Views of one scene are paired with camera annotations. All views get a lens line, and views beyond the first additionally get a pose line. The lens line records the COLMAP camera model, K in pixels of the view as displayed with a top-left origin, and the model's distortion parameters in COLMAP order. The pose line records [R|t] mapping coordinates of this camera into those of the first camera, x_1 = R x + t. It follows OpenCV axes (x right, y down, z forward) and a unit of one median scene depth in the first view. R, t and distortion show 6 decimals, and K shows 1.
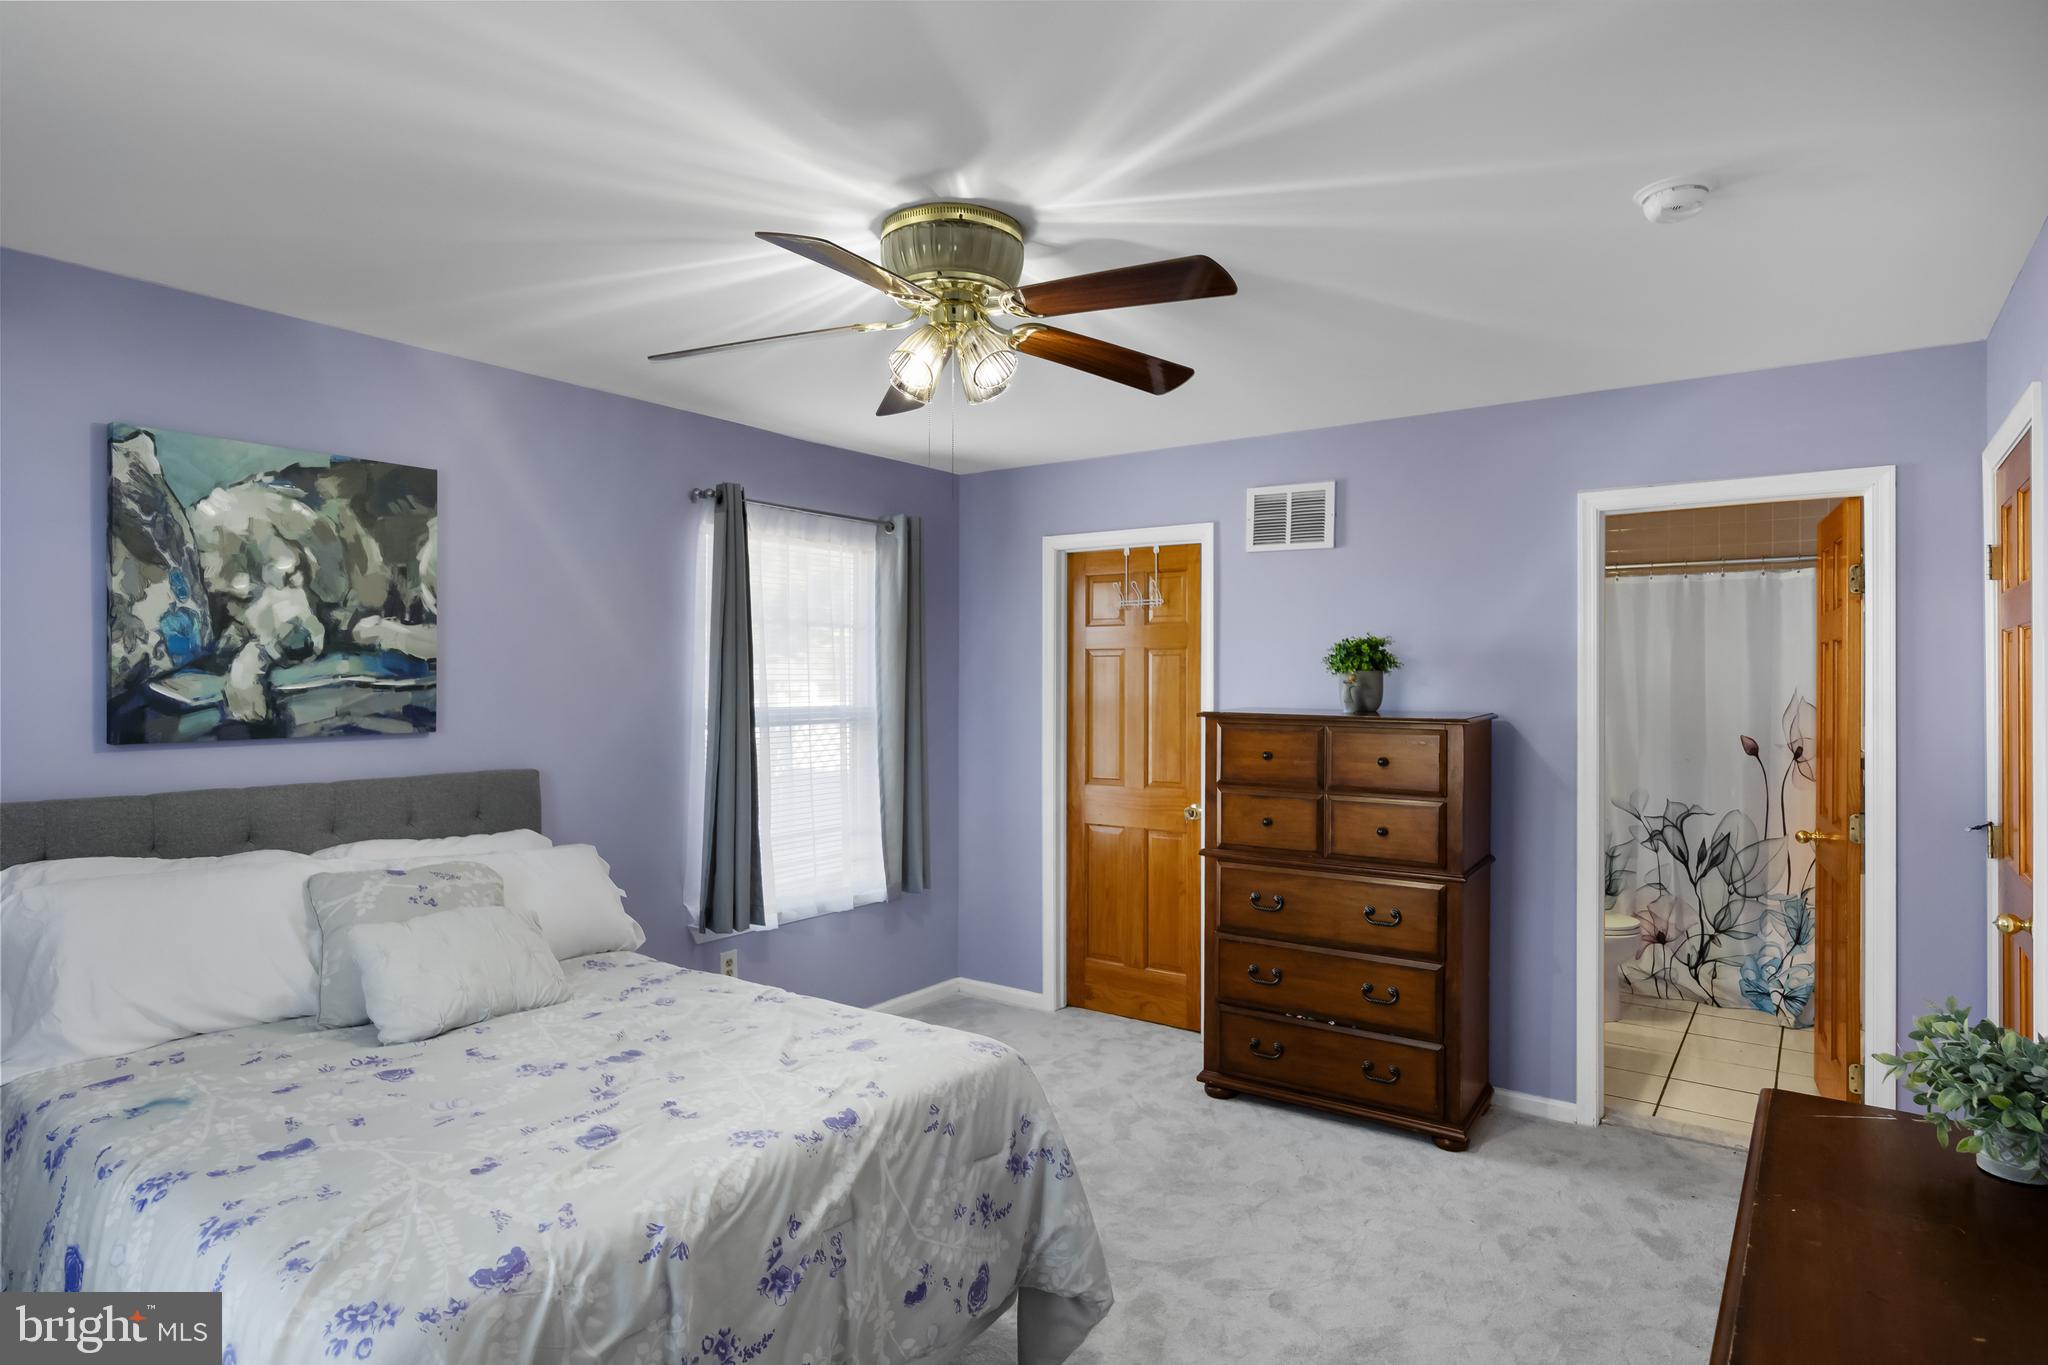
lens RADIAL K [[1099.1, 0, 1021.3], [0, 1099.1, 687.8], [0, 0, 1]] dist [-0.021836, 0.000103]
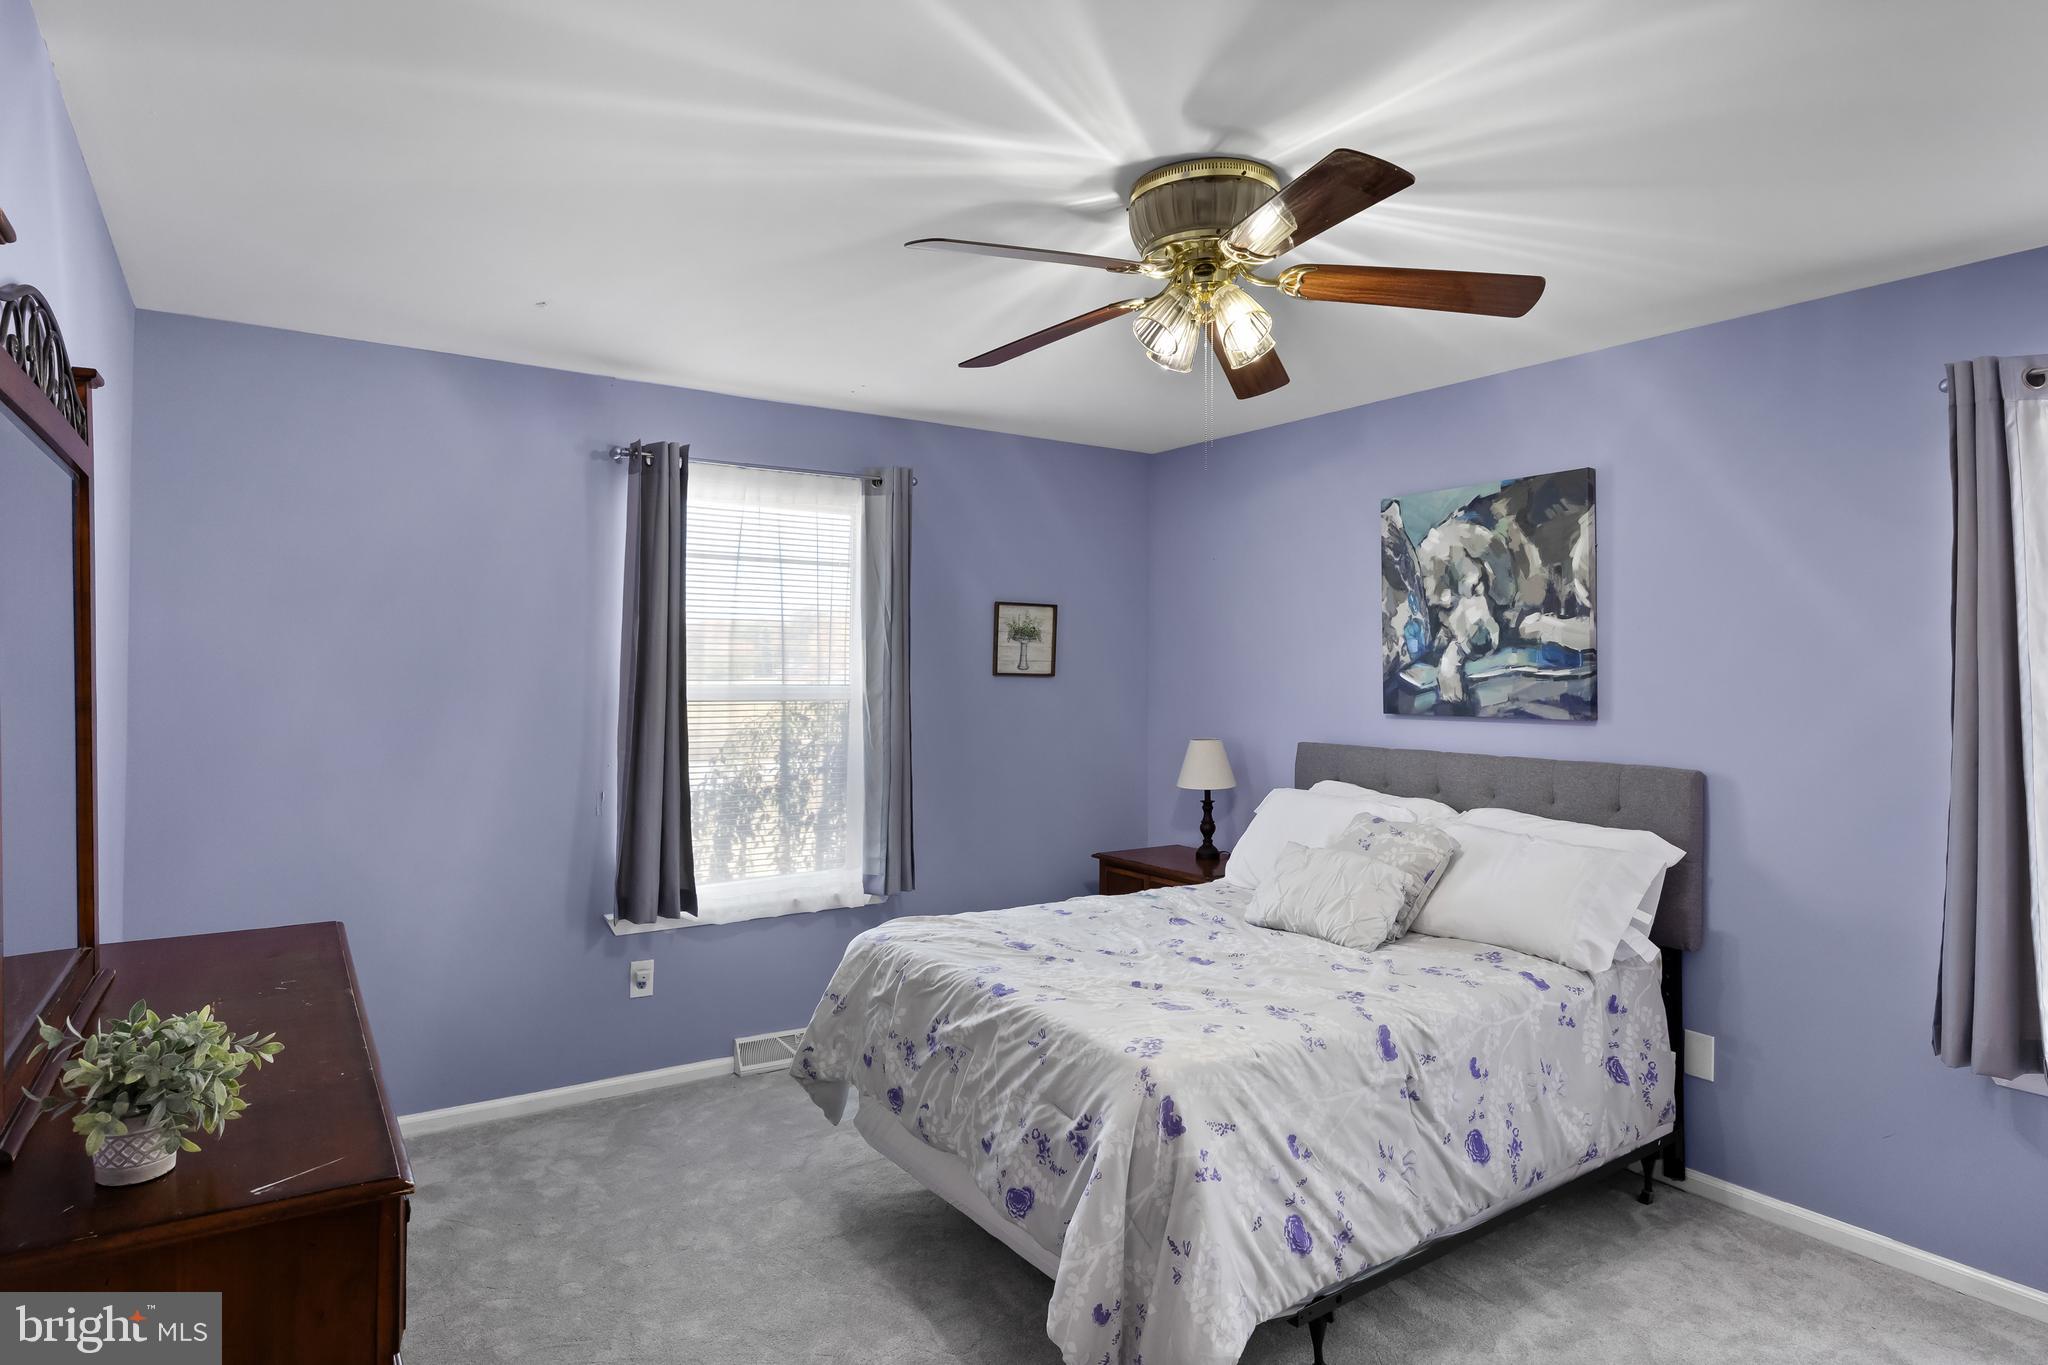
lens RADIAL K [[1152.3, 0, 1022.0], [0, 1152.3, 675.3], [0, 0, 1]] dist [0.001112, 0.000020]
pose [[-0.359718, -0.001192, -0.933060, 0.745909], [-0.012277, 0.999919, 0.003456, 0.000537], [0.932980, 0.012698, -0.359703, 0.987004]]
